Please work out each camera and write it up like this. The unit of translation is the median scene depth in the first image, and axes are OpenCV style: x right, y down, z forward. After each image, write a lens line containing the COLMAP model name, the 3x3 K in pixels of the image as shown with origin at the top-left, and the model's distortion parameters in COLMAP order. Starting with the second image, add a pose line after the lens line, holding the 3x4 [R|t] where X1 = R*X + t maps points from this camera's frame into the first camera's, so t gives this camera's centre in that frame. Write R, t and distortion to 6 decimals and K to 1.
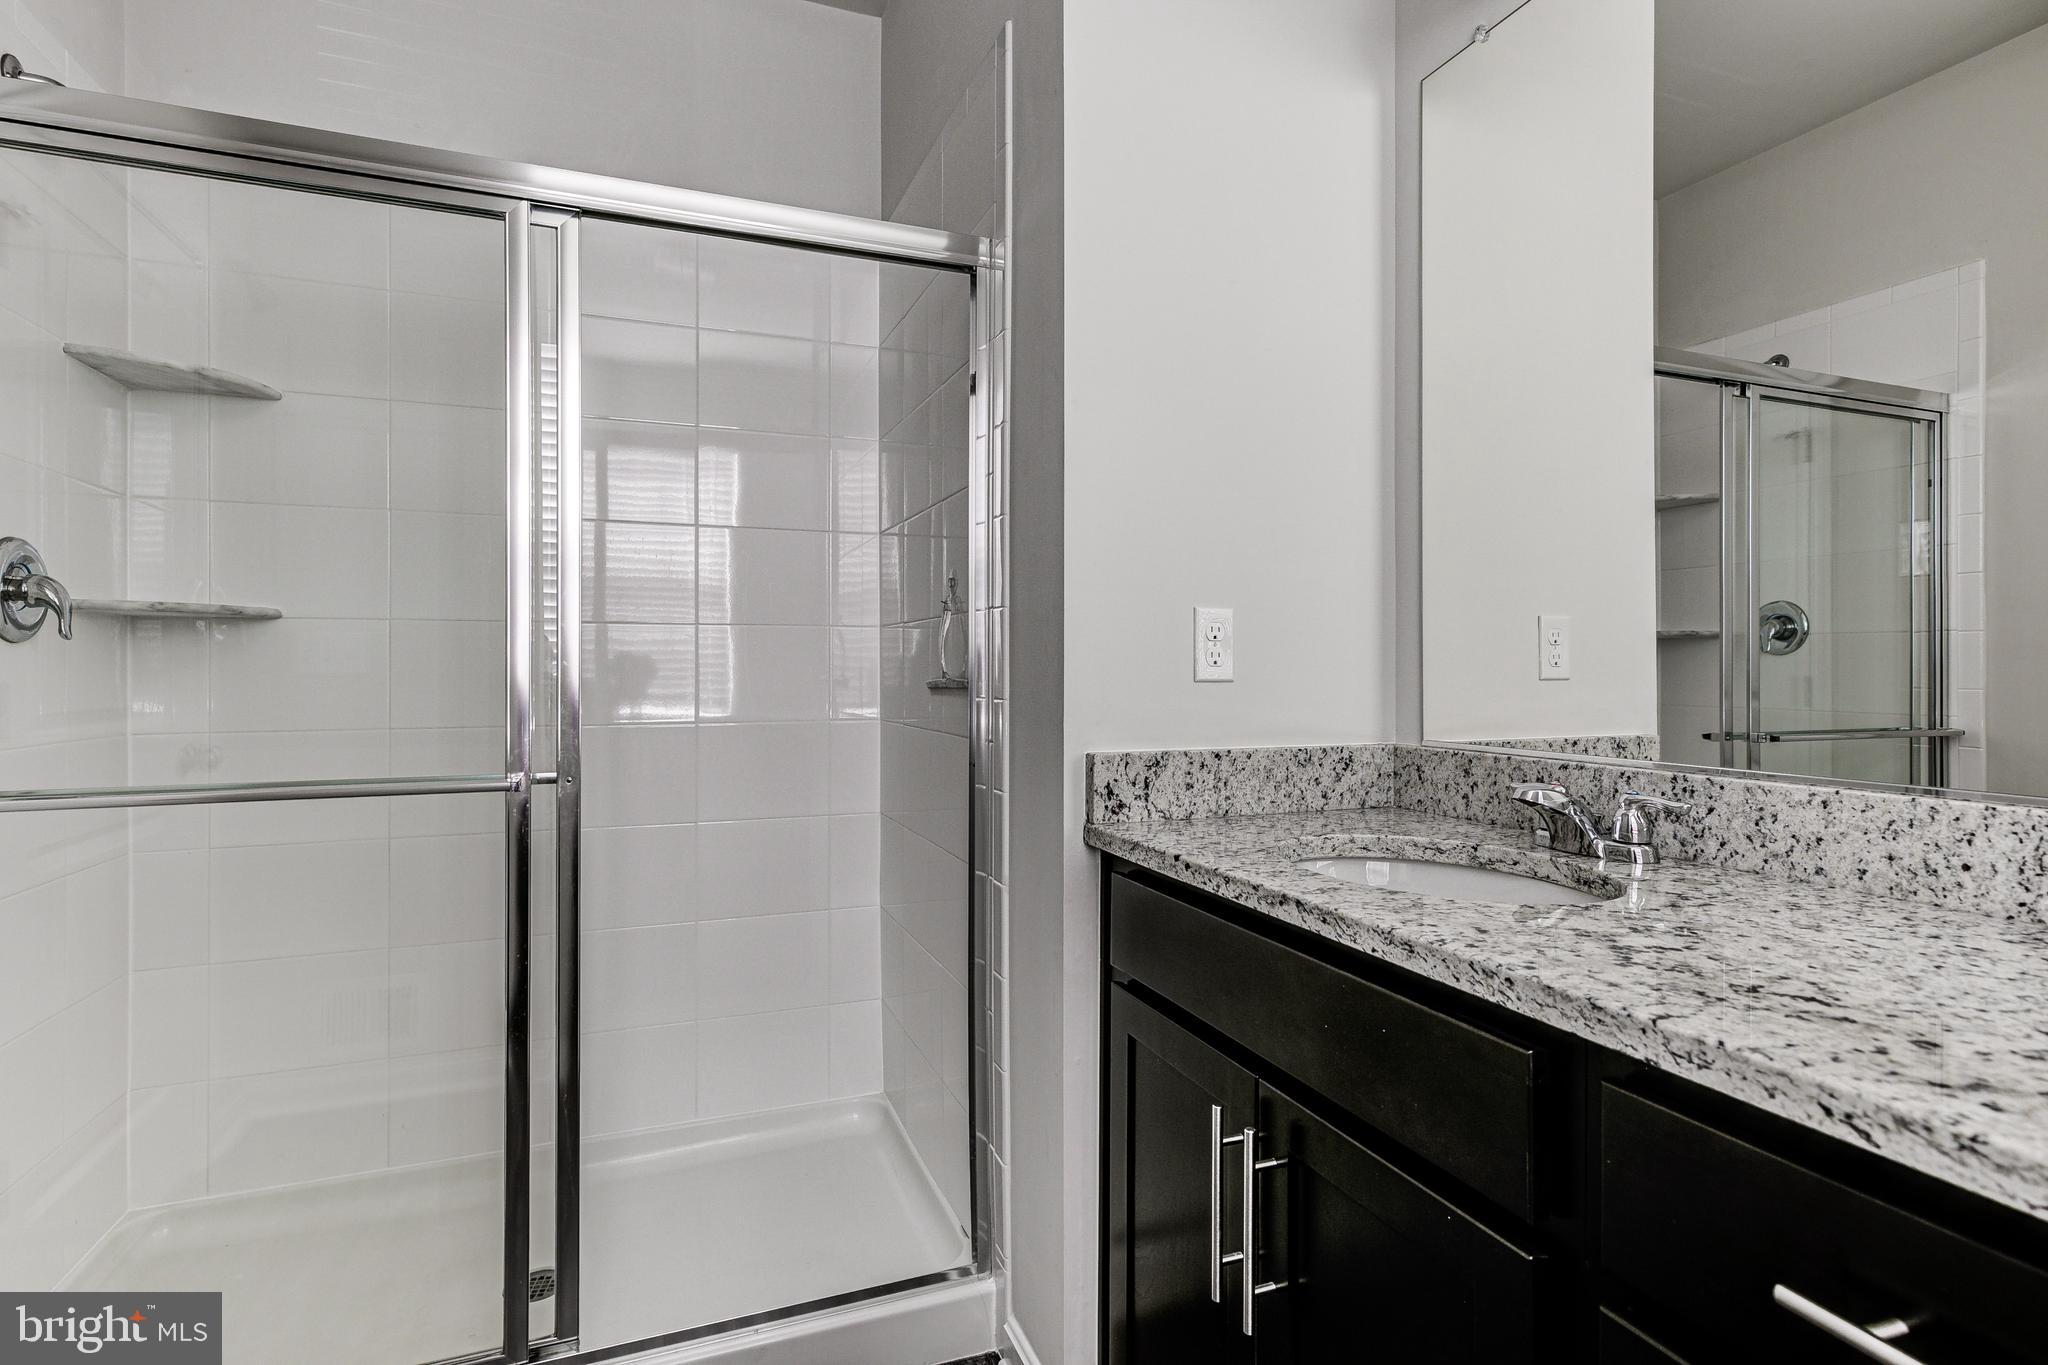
lens RADIAL K [[990.0, 0, 1024.0], [0, 990.0, 682.5], [0, 0, 1]] dist [-0.000889, -0.000112]
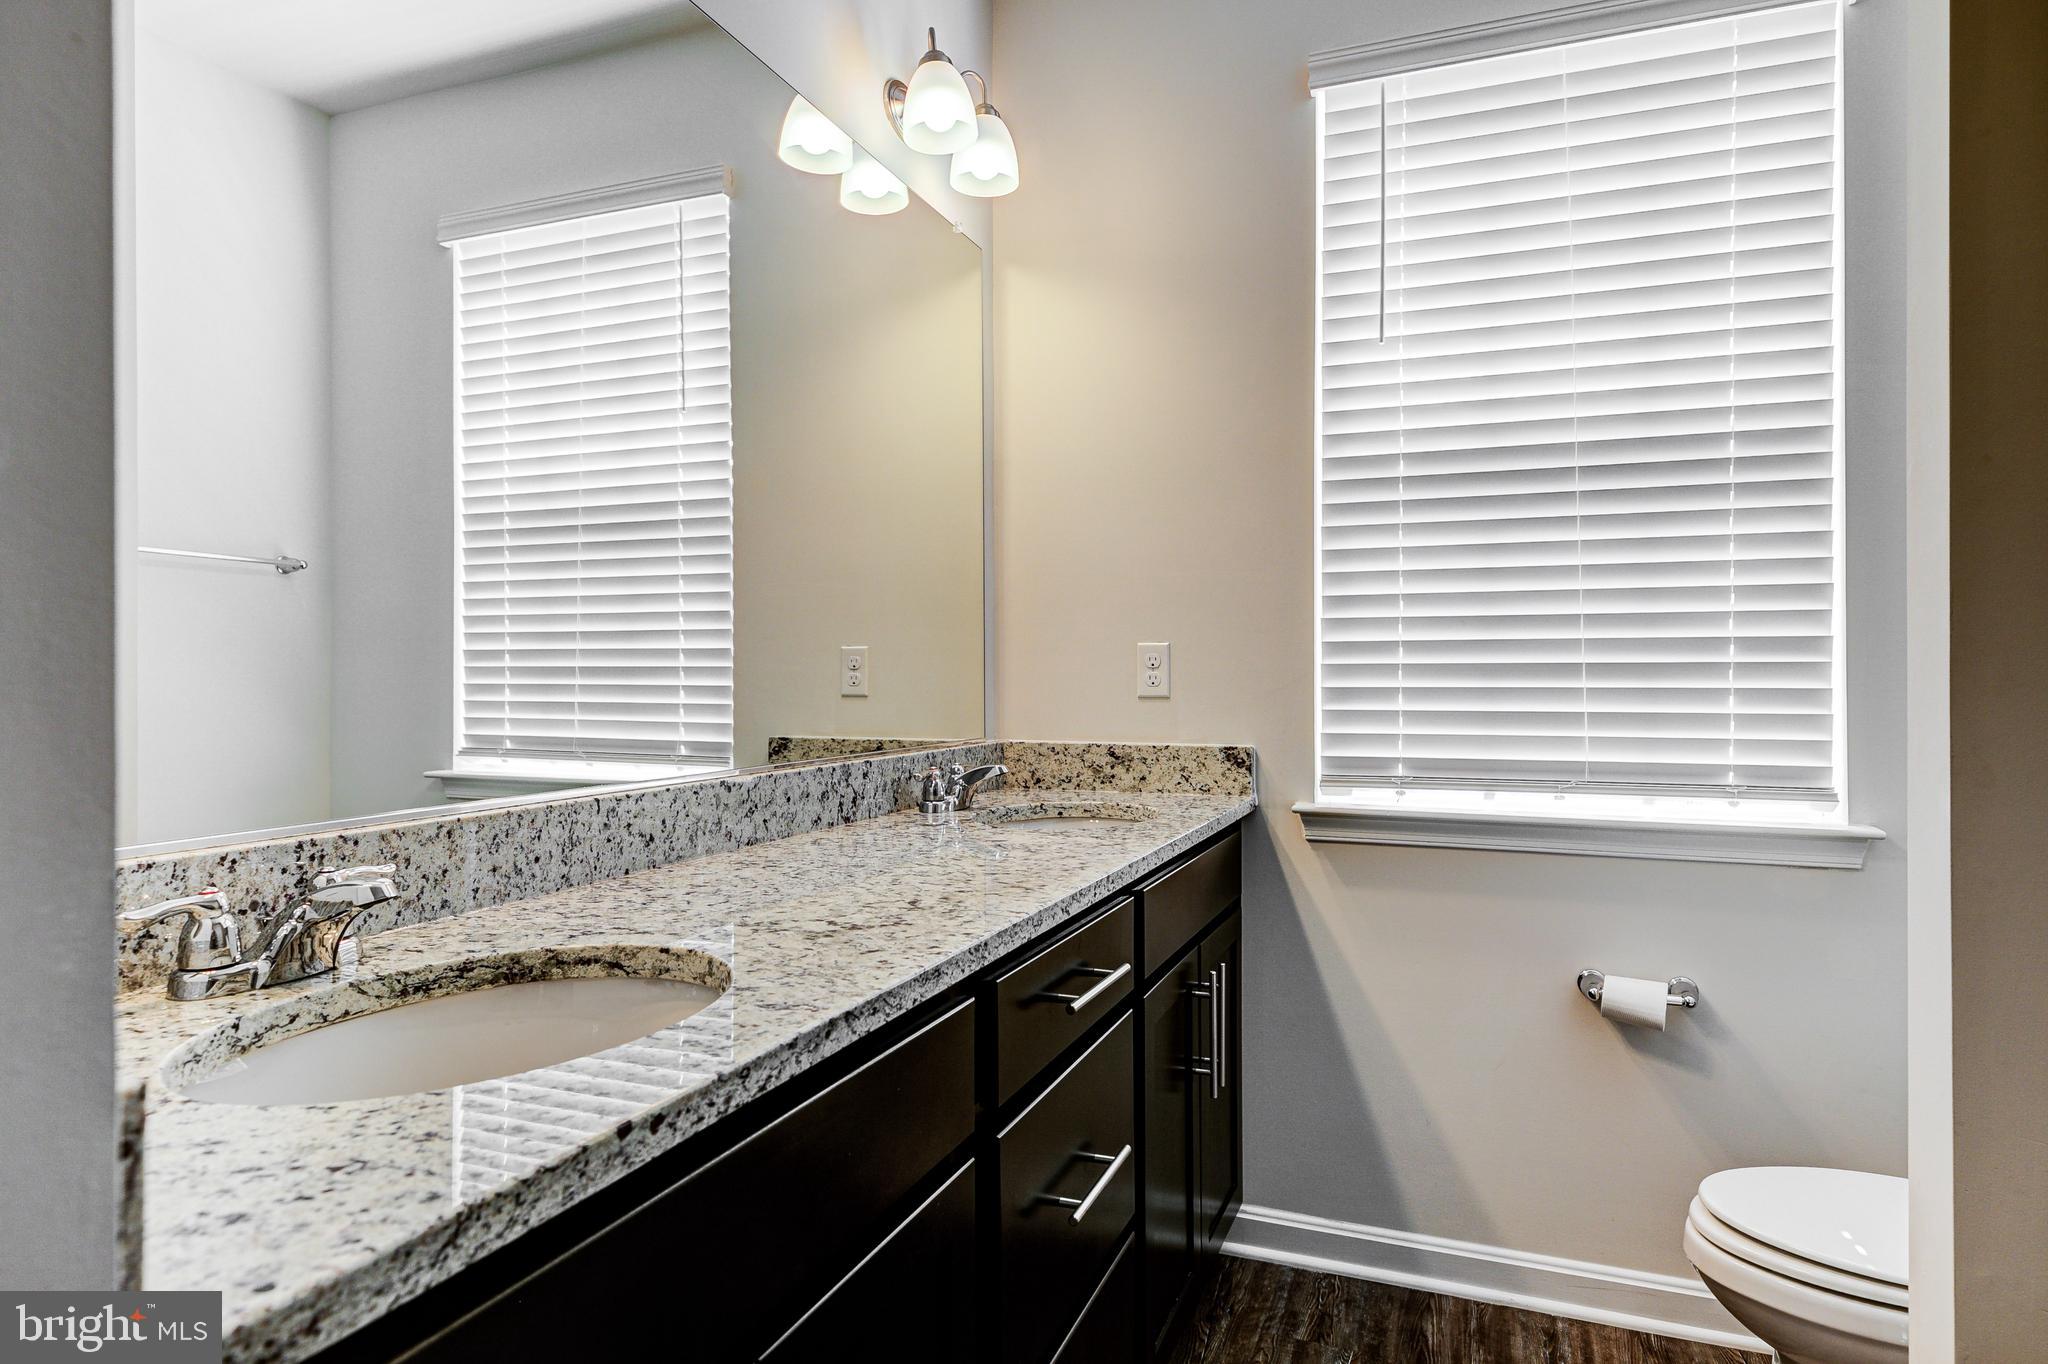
lens RADIAL K [[1202.3, 0, 1024.0], [0, 1202.3, 682.0], [0, 0, 1]] dist [0.002829, 0.000717]
pose [[-0.738565, -0.007156, 0.674144, -0.399342], [0.008577, 0.999763, 0.020009, -0.045057], [-0.674128, 0.020560, -0.738328, 1.428886]]
